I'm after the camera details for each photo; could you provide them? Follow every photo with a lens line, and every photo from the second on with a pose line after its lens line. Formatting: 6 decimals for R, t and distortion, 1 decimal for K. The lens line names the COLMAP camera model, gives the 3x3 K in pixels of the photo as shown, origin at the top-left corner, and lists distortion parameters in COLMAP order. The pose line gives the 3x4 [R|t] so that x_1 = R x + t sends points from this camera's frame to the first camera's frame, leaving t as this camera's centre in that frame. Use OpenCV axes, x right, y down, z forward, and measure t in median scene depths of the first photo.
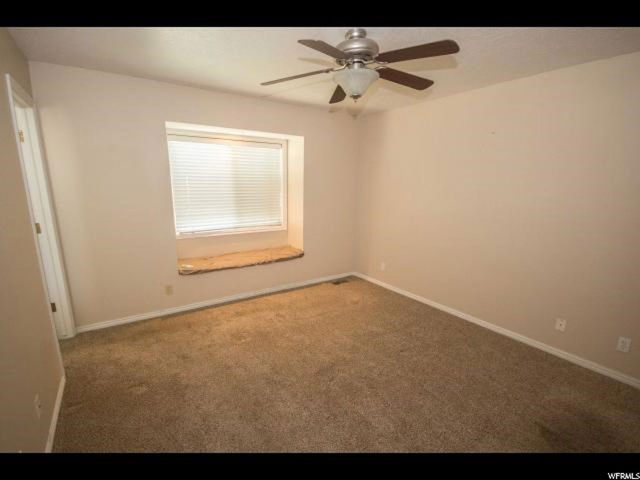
lens RADIAL K [[295.4, 0, 321.0], [0, 295.4, 238.8], [0, 0, 1]] dist [-0.000001, -0.001496]
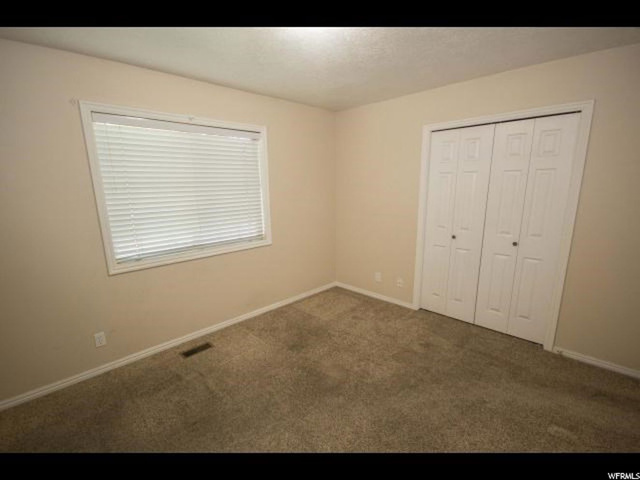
lens RADIAL K [[295.4, 0, 320.4], [0, 295.4, 242.3], [0, 0, 1]] dist [-0.000001, -0.001496]
pose [[0.980947, -0.062231, 0.184037, -0.102228], [0.060161, 0.998047, 0.016813, -0.031063], [-0.184723, -0.005420, 0.982776, 0.118335]]
